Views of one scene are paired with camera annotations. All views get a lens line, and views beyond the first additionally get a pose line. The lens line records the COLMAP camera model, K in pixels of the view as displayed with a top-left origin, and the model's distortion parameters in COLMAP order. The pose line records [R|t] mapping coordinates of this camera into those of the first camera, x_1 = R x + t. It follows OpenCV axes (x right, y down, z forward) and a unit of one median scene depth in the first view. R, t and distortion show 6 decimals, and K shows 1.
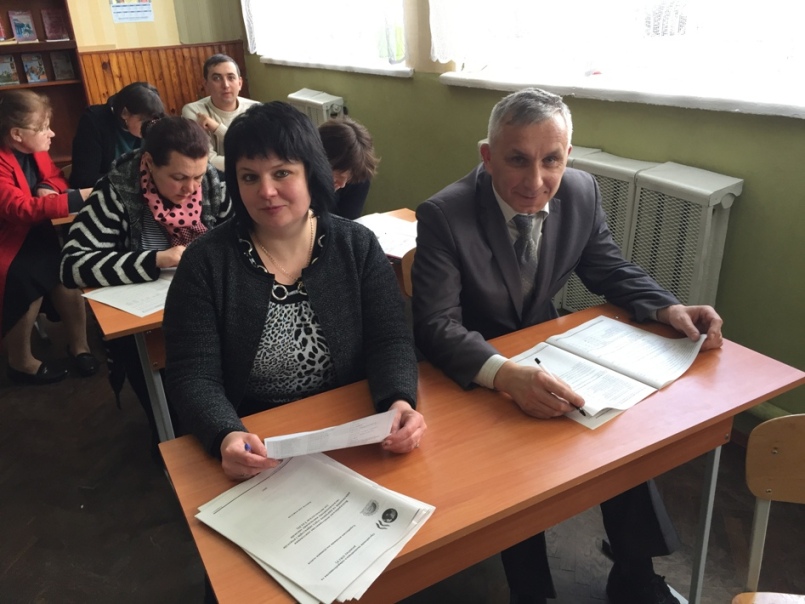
lens RADIAL K [[680.1, 0, 402.5], [0, 680.1, 302.0], [0, 0, 1]] dist [-0.001553, -0.003865]
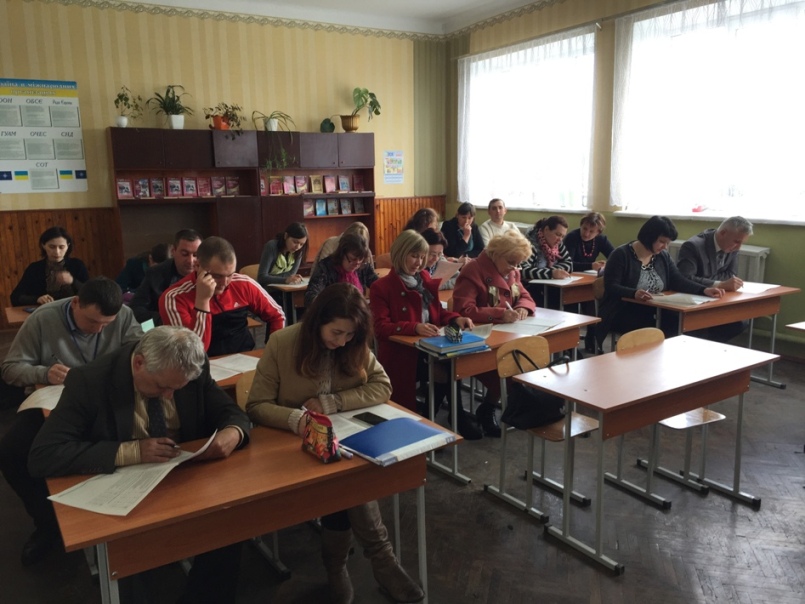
lens RADIAL K [[680.1, 0, 402.5], [0, 680.1, 302.0], [0, 0, 1]] dist [-0.001553, -0.003865]
pose [[0.997627, 0.019608, 0.065992, -0.866929], [-0.004314, 0.974500, -0.224345, 0.494604], [-0.068708, 0.223528, 0.972273, -1.129366]]
